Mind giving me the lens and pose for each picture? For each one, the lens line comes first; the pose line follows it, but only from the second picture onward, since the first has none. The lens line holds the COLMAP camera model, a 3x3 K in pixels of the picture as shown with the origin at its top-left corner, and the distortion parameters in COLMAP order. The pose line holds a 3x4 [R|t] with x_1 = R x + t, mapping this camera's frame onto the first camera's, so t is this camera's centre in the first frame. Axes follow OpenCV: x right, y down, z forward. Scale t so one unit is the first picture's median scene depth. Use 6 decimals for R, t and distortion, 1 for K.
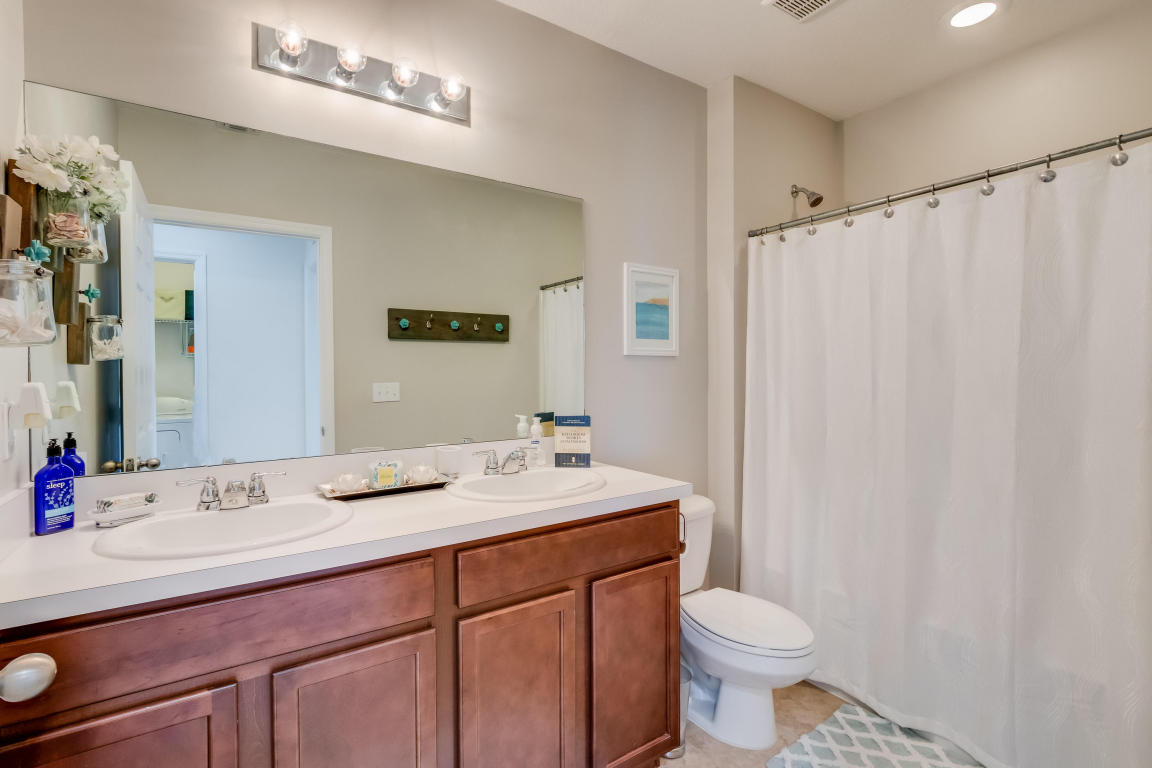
lens RADIAL K [[536.7, 0, 578.7], [0, 536.7, 366.4], [0, 0, 1]] dist [-0.001947, 0.000458]
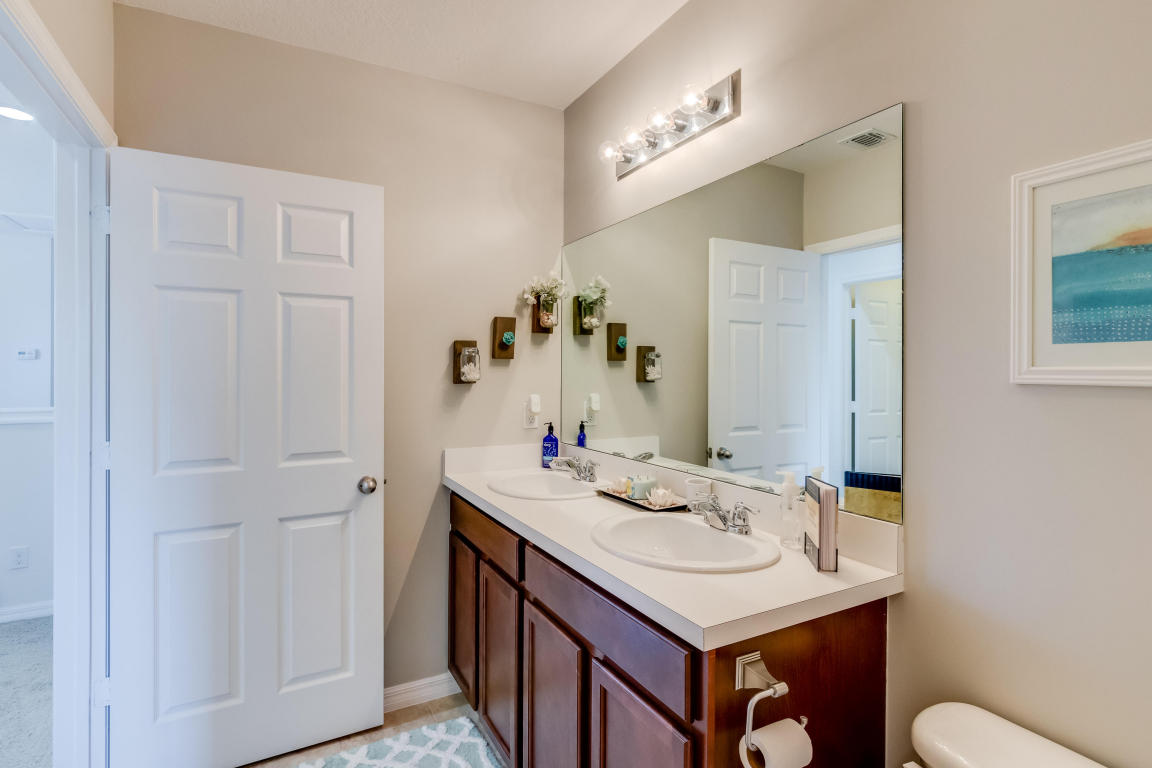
lens RADIAL K [[536.7, 0, 581.9], [0, 536.7, 374.7], [0, 0, 1]] dist [-0.001947, 0.000458]
pose [[-0.064182, 0.008420, -0.997903, 0.550965], [0.010043, 0.999919, 0.007791, -0.034434], [0.997888, -0.009521, -0.064261, 0.656245]]
